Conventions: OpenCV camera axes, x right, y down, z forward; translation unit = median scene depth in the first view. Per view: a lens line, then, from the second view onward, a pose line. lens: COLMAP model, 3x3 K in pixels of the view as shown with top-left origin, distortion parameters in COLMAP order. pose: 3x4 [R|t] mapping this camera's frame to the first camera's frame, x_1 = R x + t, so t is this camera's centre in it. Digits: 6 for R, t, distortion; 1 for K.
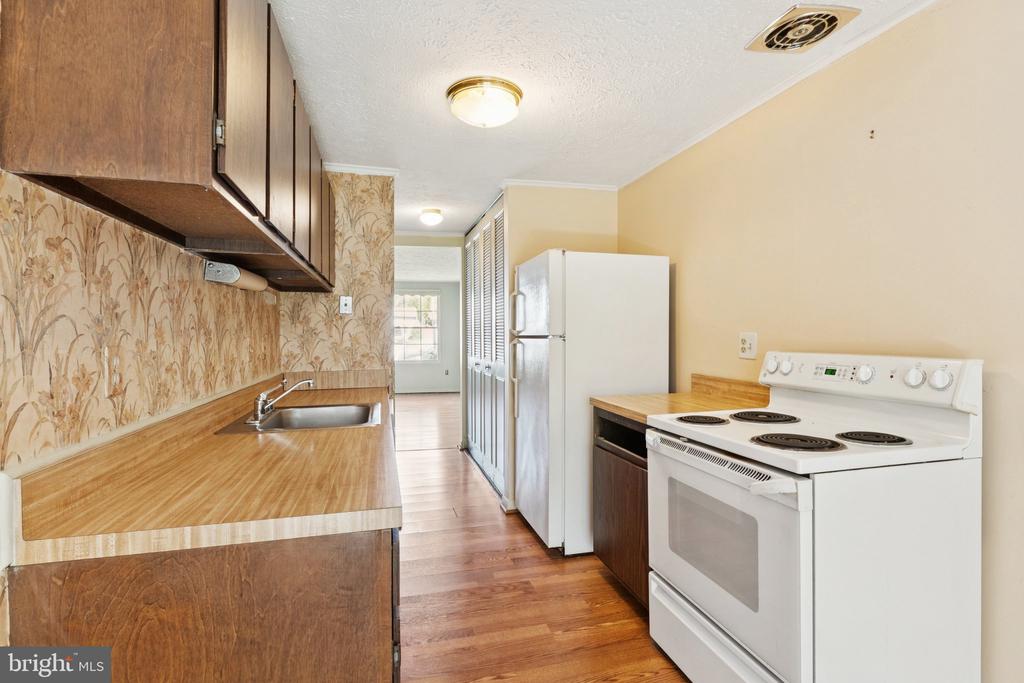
lens RADIAL K [[499.9, 0, 516.2], [0, 499.9, 338.4], [0, 0, 1]] dist [-0.015455, 0.005361]
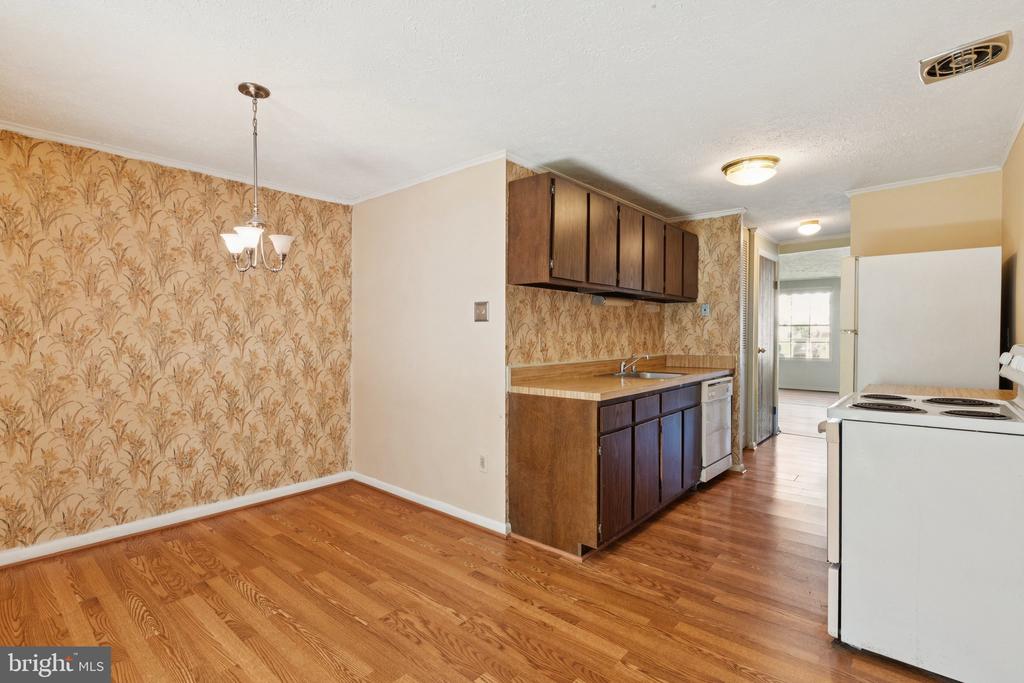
lens RADIAL K [[499.9, 0, 502.0], [0, 499.9, 342.5], [0, 0, 1]] dist [-0.015455, 0.005361]
pose [[0.551594, 0.015113, -0.833976, 0.918242], [-0.006422, 0.999883, 0.013872, 0.018341], [0.834088, -0.002296, 0.551627, -0.491805]]
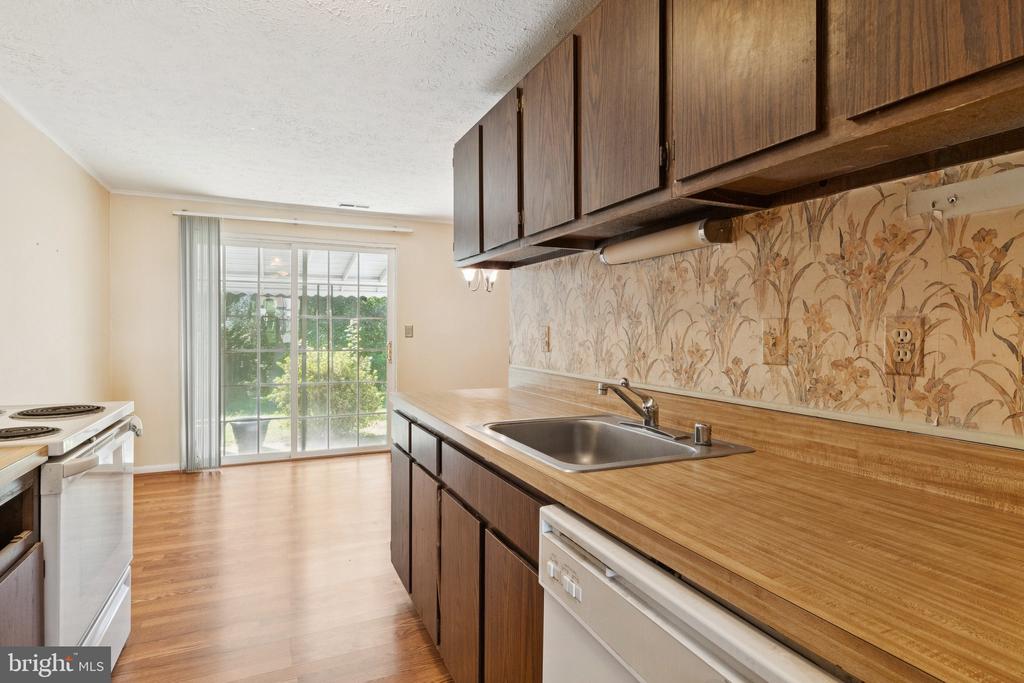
lens RADIAL K [[512.5, 0, 503.6], [0, 512.5, 331.9], [0, 0, 1]] dist [-0.004294, -0.001968]
pose [[-0.986651, -0.000955, -0.162848, -0.200020], [-0.003083, 0.999913, 0.012816, 0.007340], [0.162822, 0.013147, -0.986568, 1.892300]]
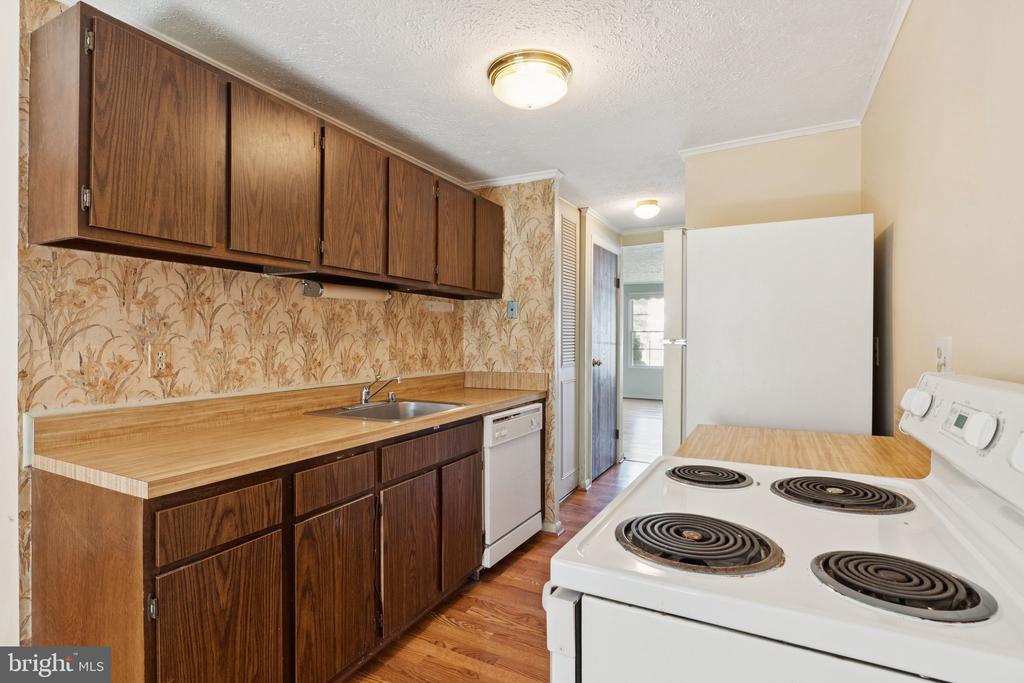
lens RADIAL K [[499.9, 0, 514.1], [0, 499.9, 339.9], [0, 0, 1]] dist [-0.015455, 0.005361]
pose [[0.726705, 0.004726, -0.686933, 0.654409], [-0.008392, 0.999963, -0.001999, -0.002524], [0.686898, 0.007217, 0.726718, 0.403338]]
